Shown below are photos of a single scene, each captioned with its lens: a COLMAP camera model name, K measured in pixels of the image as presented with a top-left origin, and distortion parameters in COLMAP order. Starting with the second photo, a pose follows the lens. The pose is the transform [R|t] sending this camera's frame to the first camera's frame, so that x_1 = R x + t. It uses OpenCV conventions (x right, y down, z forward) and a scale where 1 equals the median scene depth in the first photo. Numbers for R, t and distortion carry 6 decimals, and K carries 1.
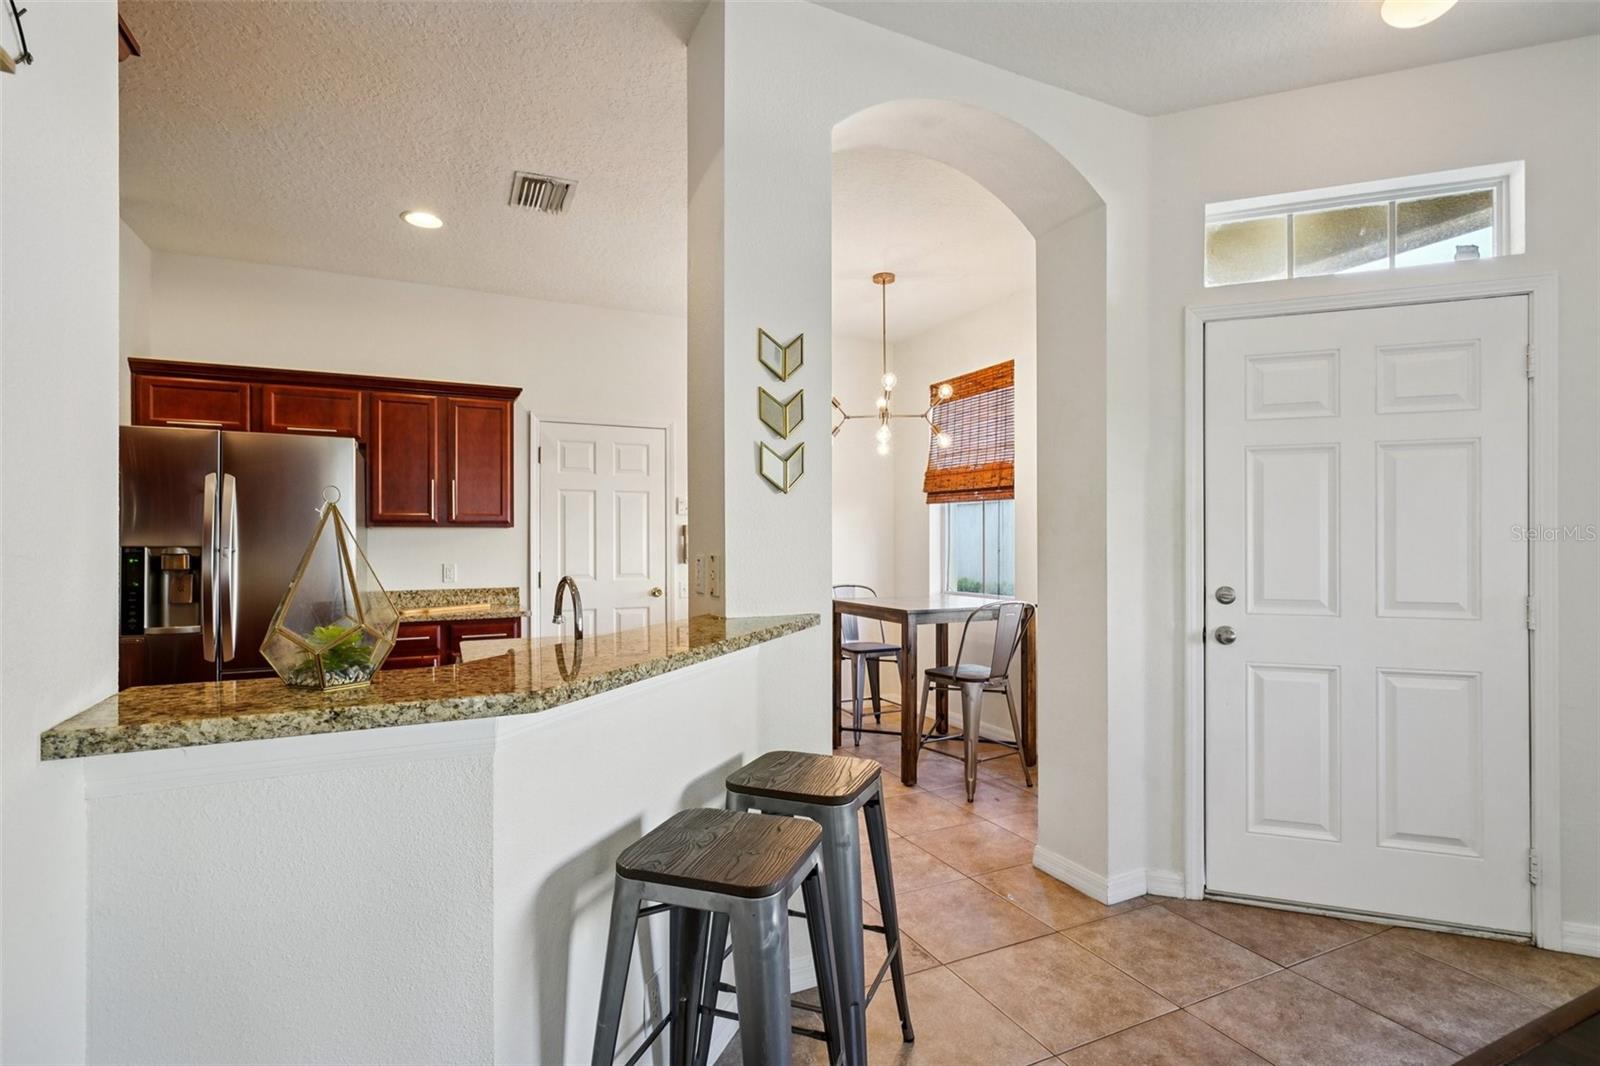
lens RADIAL K [[769.8, 0, 797.5], [0, 769.8, 542.2], [0, 0, 1]] dist [0.000452, 0.000051]
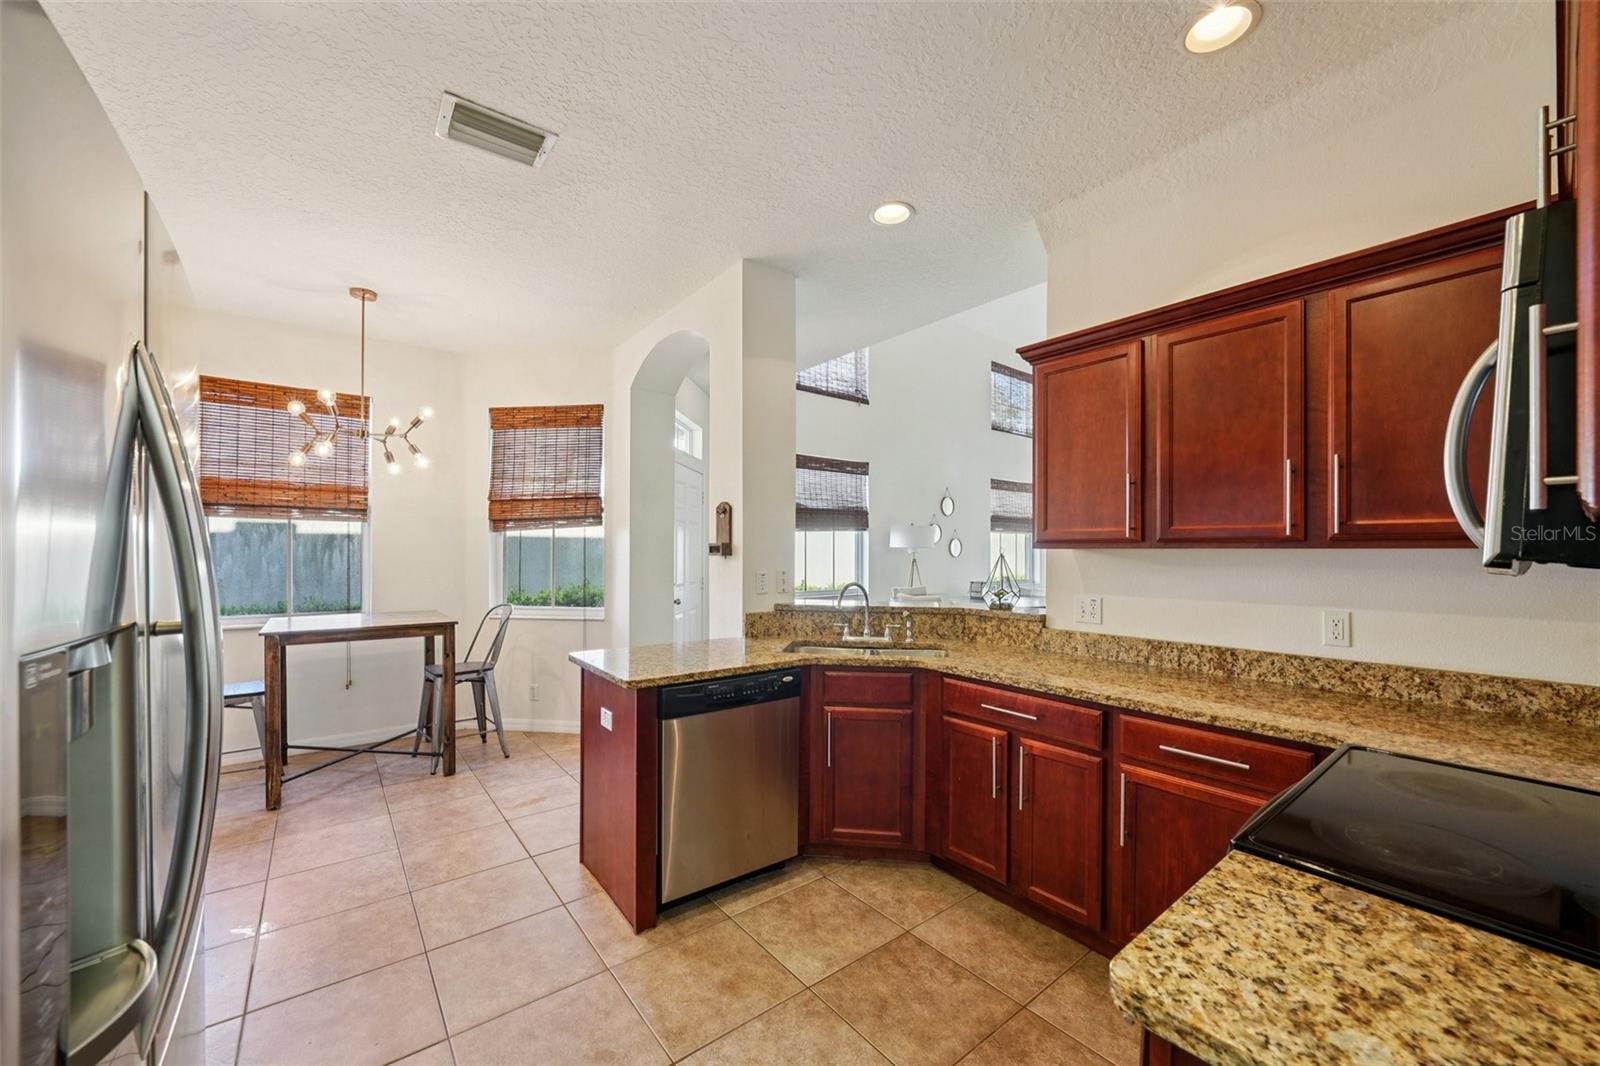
lens RADIAL K [[614.0, 0, 803.4], [0, 614.0, 551.7], [0, 0, 1]] dist [-0.010581, 0.000066]
pose [[-0.226301, 0.000794, 0.974057, -0.795222], [-0.001867, 0.999997, -0.001249, -0.014439], [-0.974056, -0.002101, -0.226299, 0.649054]]
